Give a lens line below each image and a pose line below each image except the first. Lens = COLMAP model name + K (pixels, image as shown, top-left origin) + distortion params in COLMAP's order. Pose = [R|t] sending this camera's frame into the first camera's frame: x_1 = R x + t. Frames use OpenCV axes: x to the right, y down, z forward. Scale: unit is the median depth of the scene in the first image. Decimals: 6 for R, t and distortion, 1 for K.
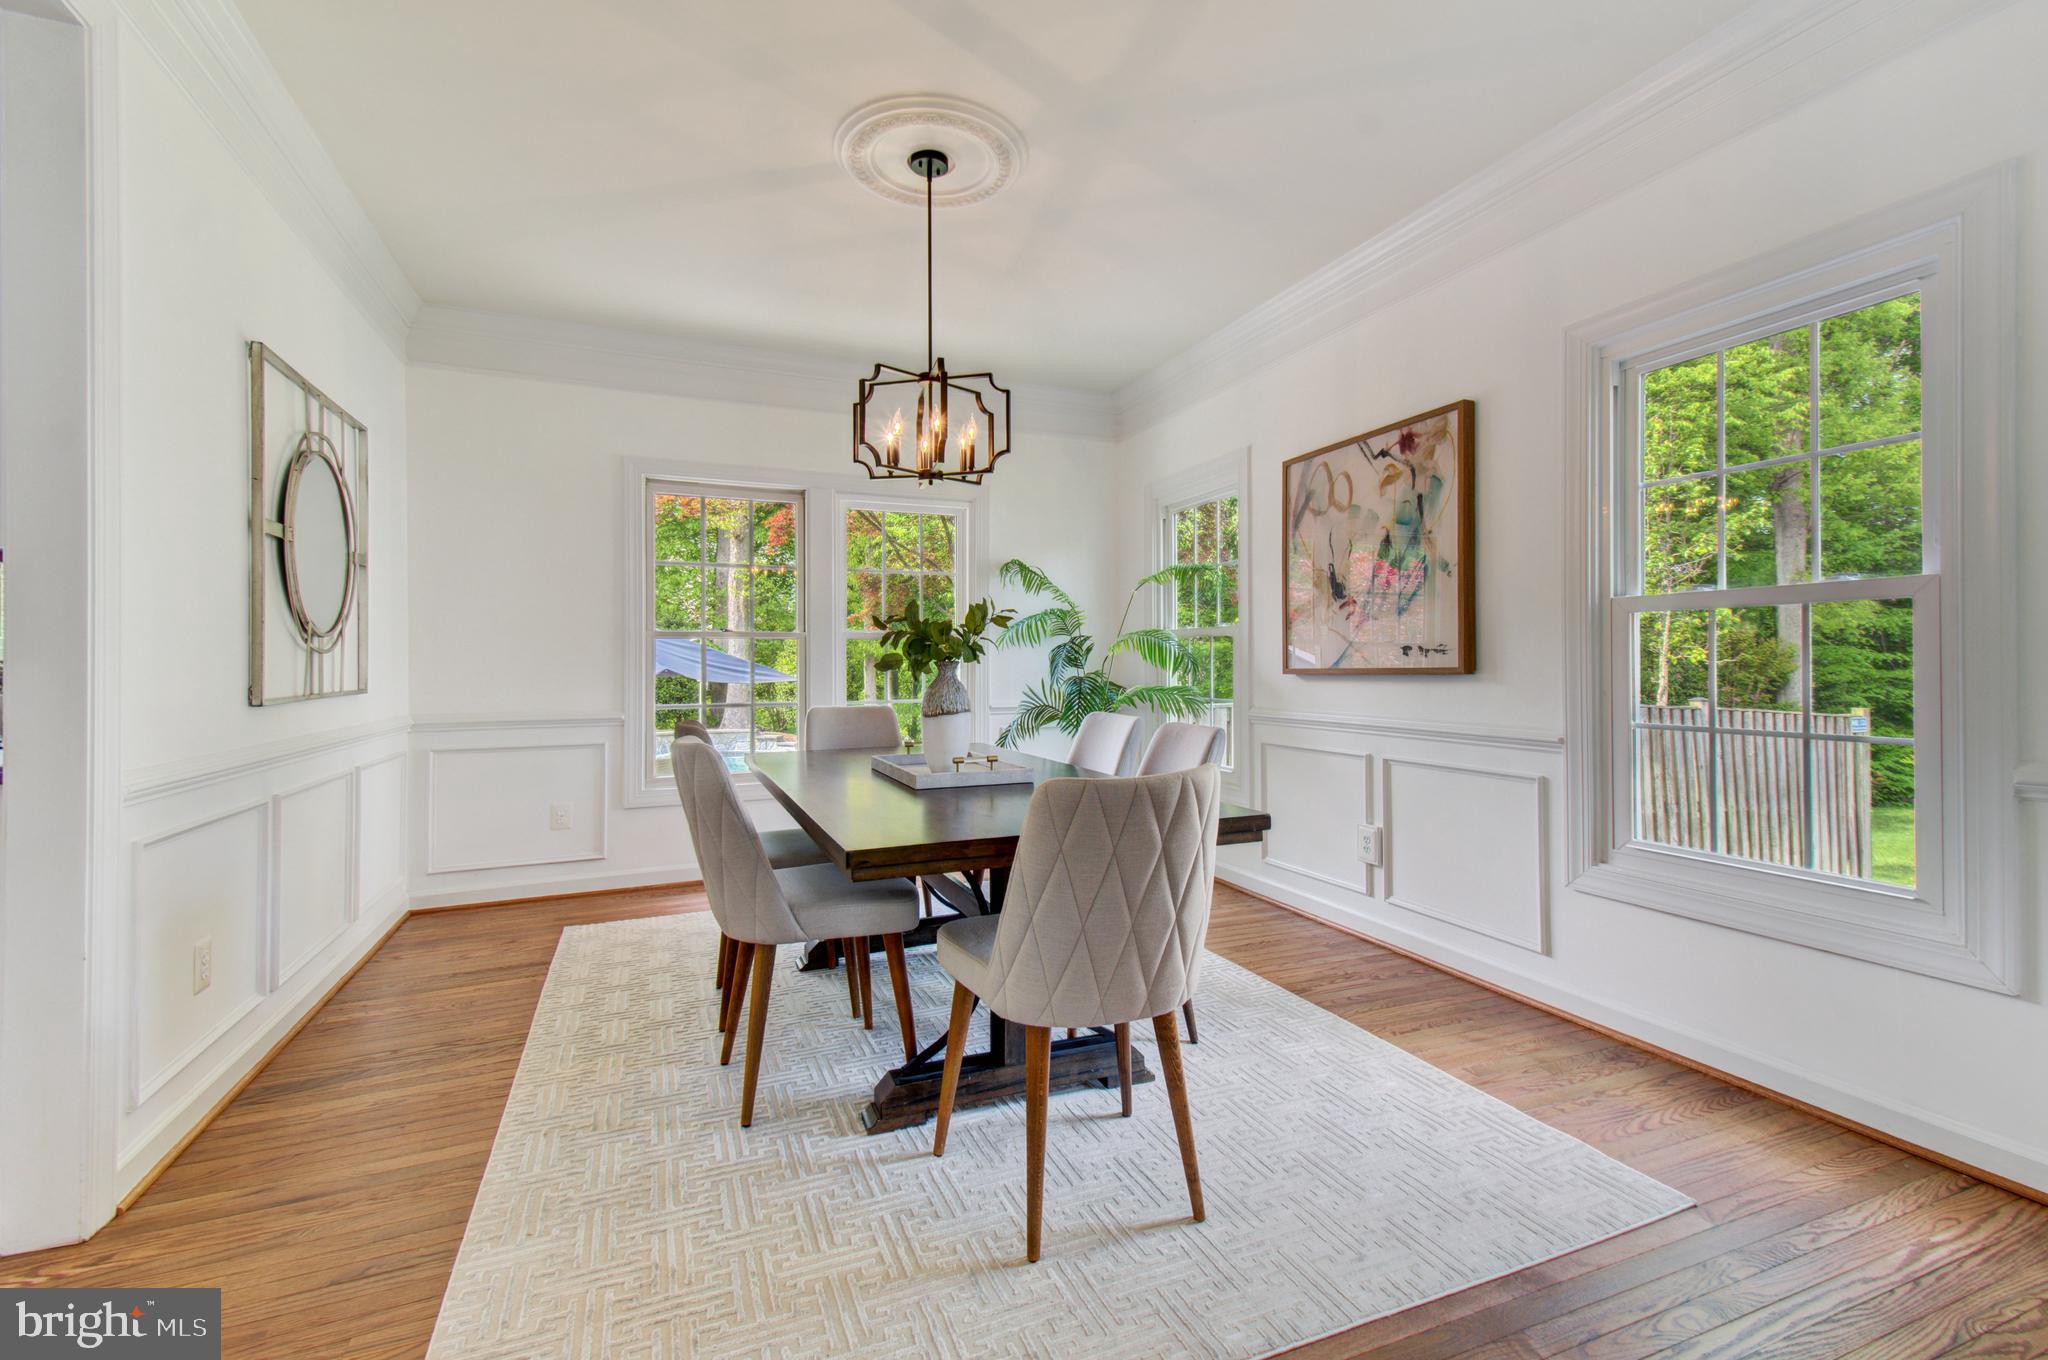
lens RADIAL K [[891.7, 0, 1019.2], [0, 891.7, 663.1], [0, 0, 1]] dist [0.037314, -0.009400]
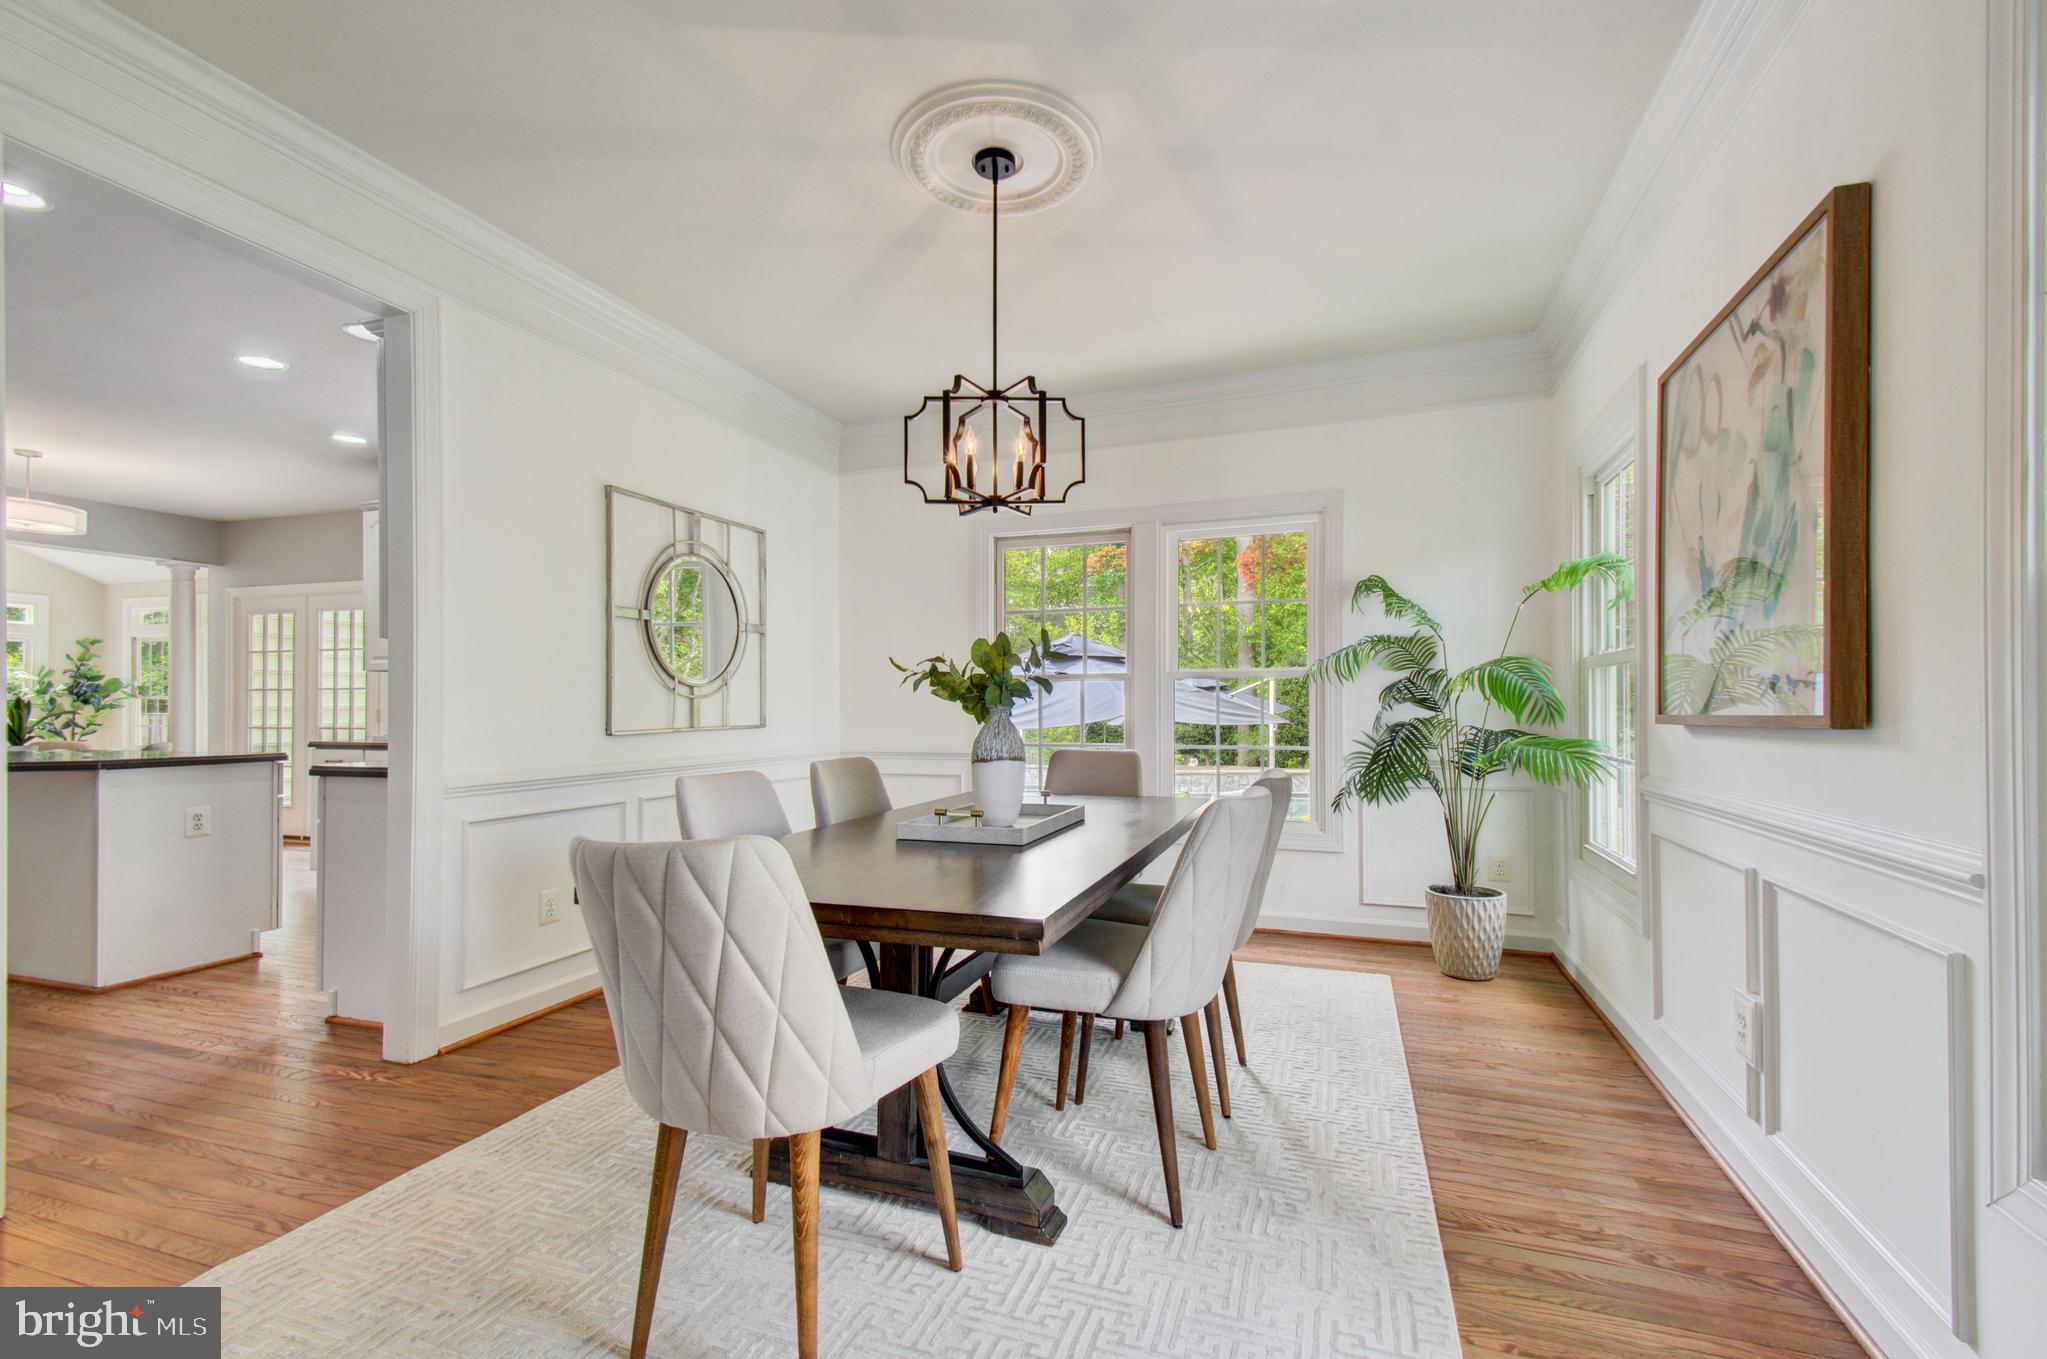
lens RADIAL K [[891.3, 0, 1023.8], [0, 891.3, 701.2], [0, 0, 1]] dist [0.037314, -0.009400]
pose [[0.741823, -0.003230, -0.670588, 0.489685], [0.001579, 0.999994, -0.003070, -0.002061], [0.670594, 0.001219, 0.741824, 0.305222]]
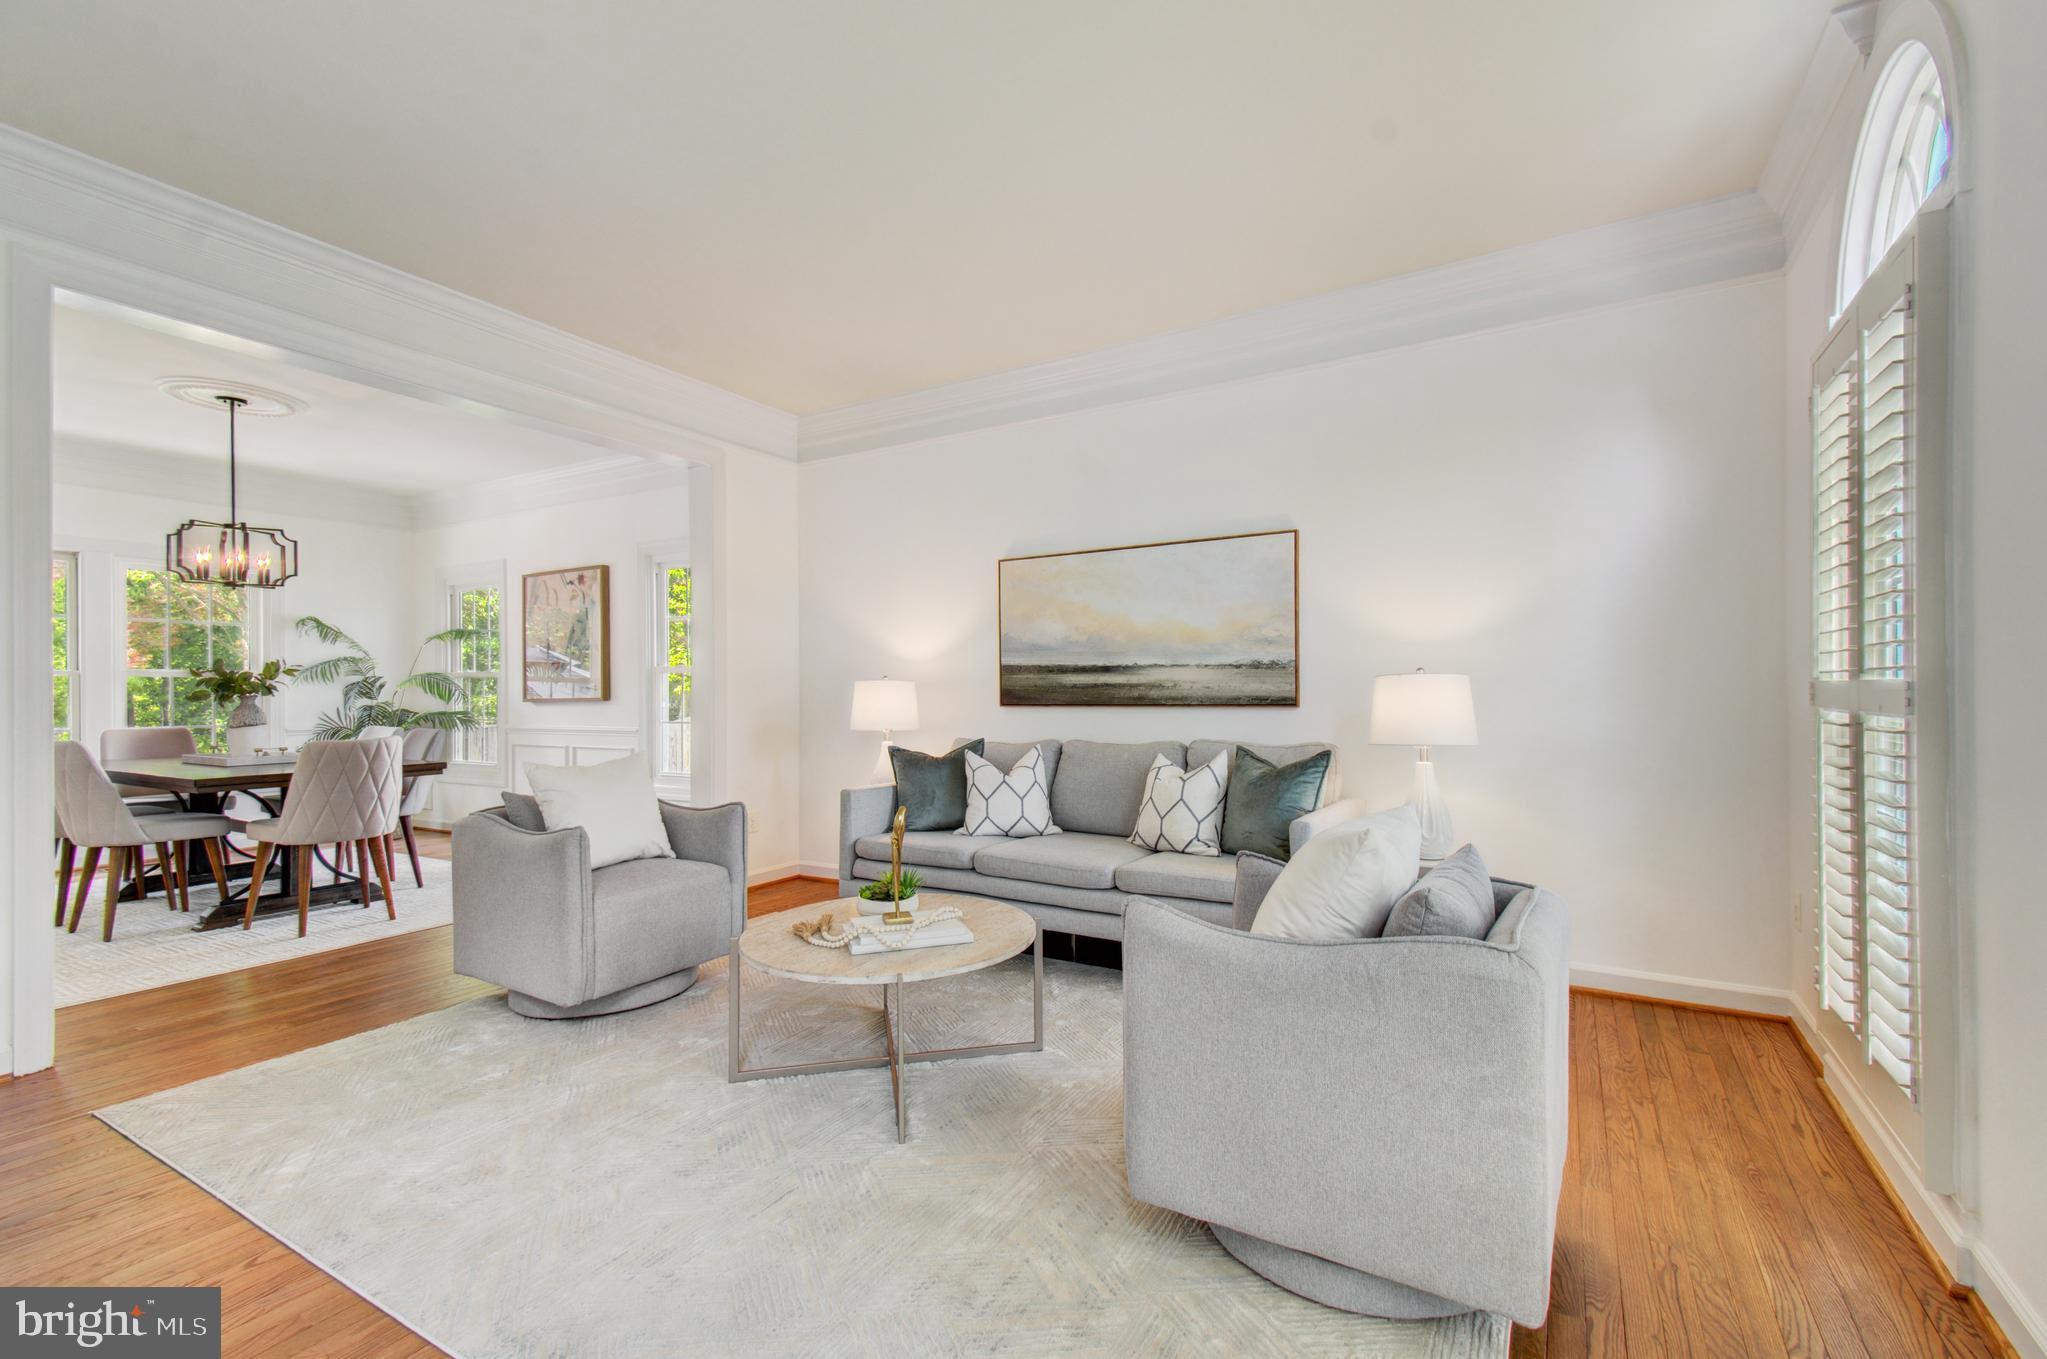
lens RADIAL K [[891.3, 0, 1067.4], [0, 891.3, 689.0], [0, 0, 1]] dist [0.037314, -0.009400]
pose [[0.782744, 0.000919, 0.622343, 0.053785], [0.002395, 0.999987, -0.004489, -0.002050], [-0.622340, 0.005004, 0.782731, -1.197390]]
